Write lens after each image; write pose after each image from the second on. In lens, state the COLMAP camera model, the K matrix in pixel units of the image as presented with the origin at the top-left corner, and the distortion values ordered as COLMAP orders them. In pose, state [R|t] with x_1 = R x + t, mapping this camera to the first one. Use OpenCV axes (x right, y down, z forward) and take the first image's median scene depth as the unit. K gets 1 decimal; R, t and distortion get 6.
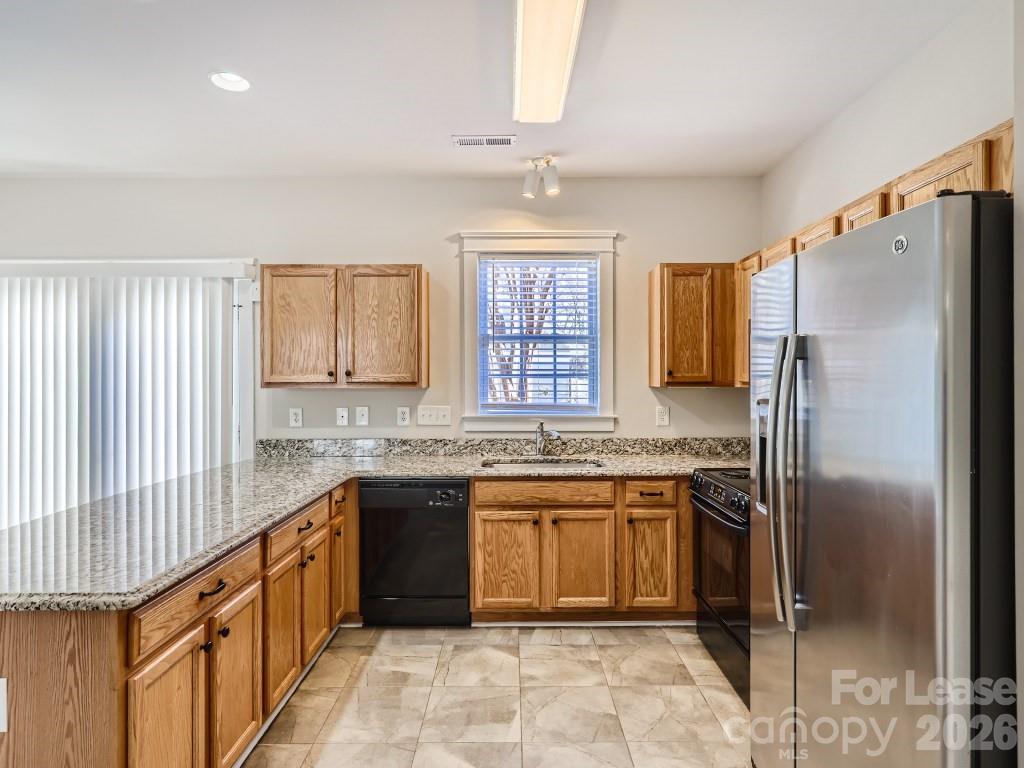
lens RADIAL K [[552.8, 0, 511.0], [0, 552.8, 381.6], [0, 0, 1]] dist [0.007950, -0.001813]
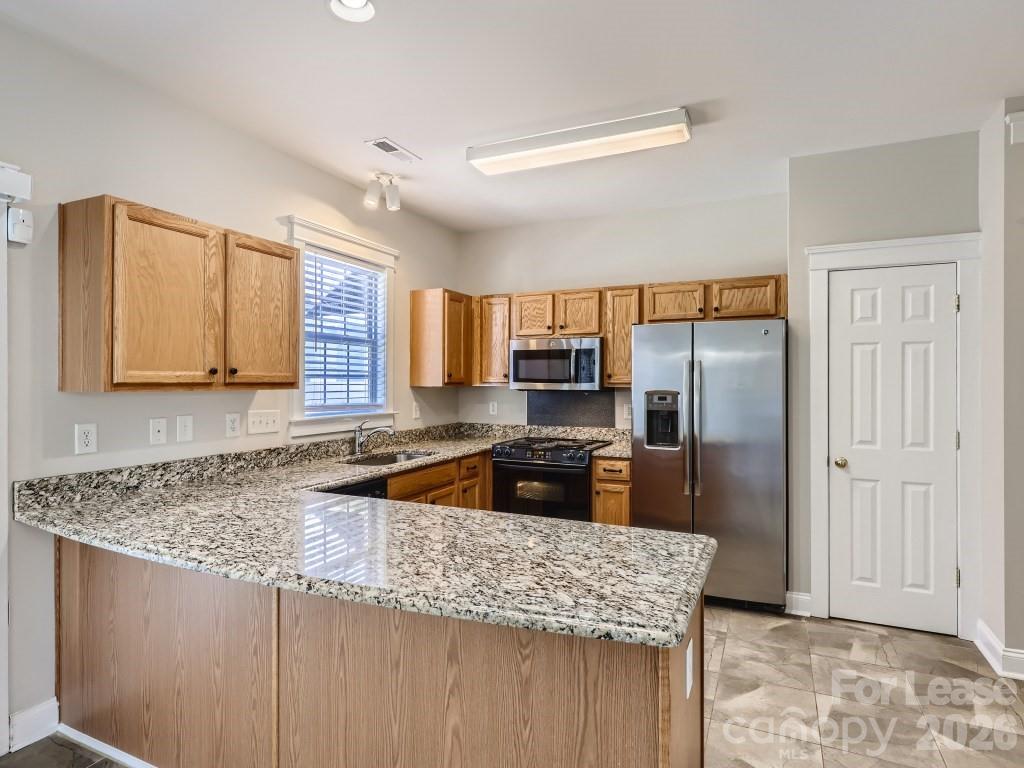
lens RADIAL K [[552.8, 0, 508.7], [0, 552.8, 382.4], [0, 0, 1]] dist [0.007950, -0.001813]
pose [[0.447112, -0.000010, 0.894478, -0.739986], [0.001461, 0.999999, -0.000719, 0.001967], [-0.894477, 0.001628, 0.447112, 0.284186]]
